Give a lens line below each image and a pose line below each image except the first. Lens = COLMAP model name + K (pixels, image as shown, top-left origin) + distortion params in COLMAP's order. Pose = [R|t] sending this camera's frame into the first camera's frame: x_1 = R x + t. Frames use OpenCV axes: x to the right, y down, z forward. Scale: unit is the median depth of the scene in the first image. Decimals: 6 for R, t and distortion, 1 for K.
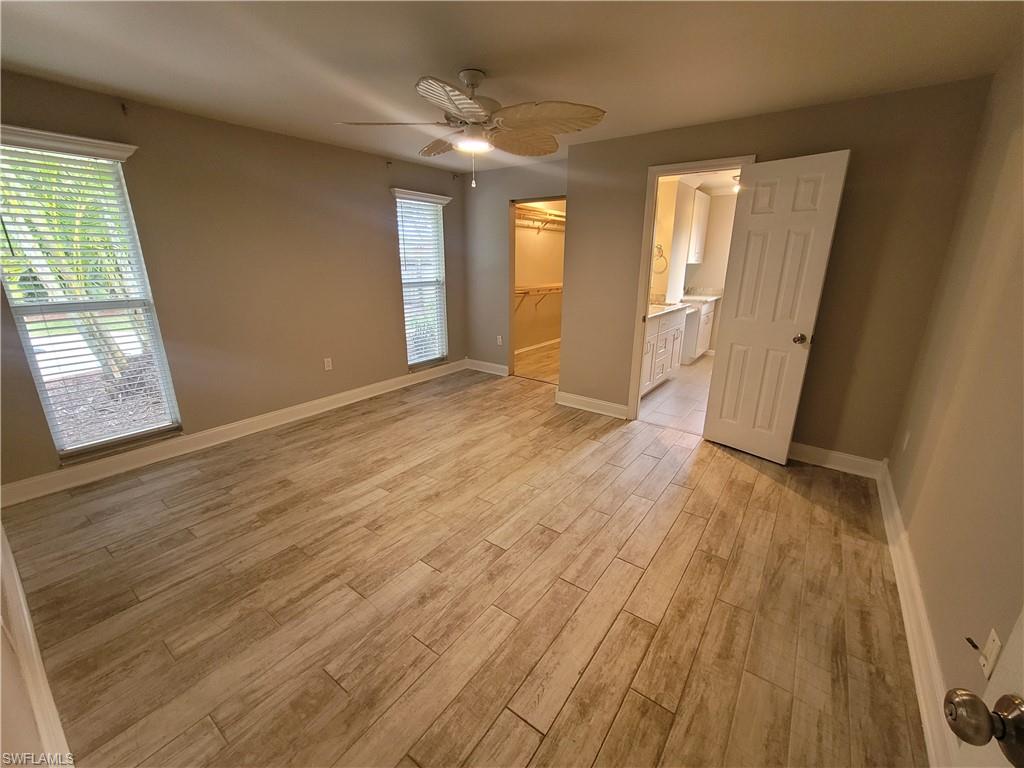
lens RADIAL K [[418.6, 0, 512.4], [0, 418.6, 382.0], [0, 0, 1]] dist [-0.007559, 0.001679]
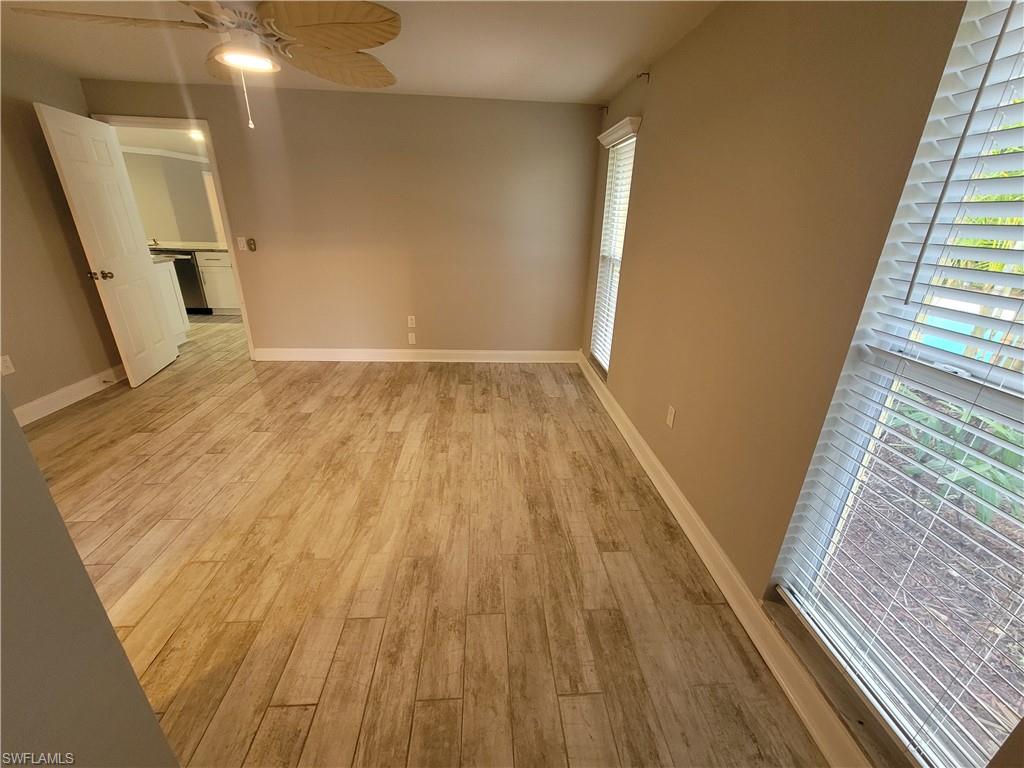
lens RADIAL K [[418.6, 0, 512.6], [0, 418.6, 382.5], [0, 0, 1]] dist [-0.007559, 0.001679]
pose [[-0.761283, 0.219020, -0.610310, 0.096385], [-0.216635, 0.801233, 0.557760, -0.479015], [0.611161, 0.556827, -0.562517, 1.554592]]
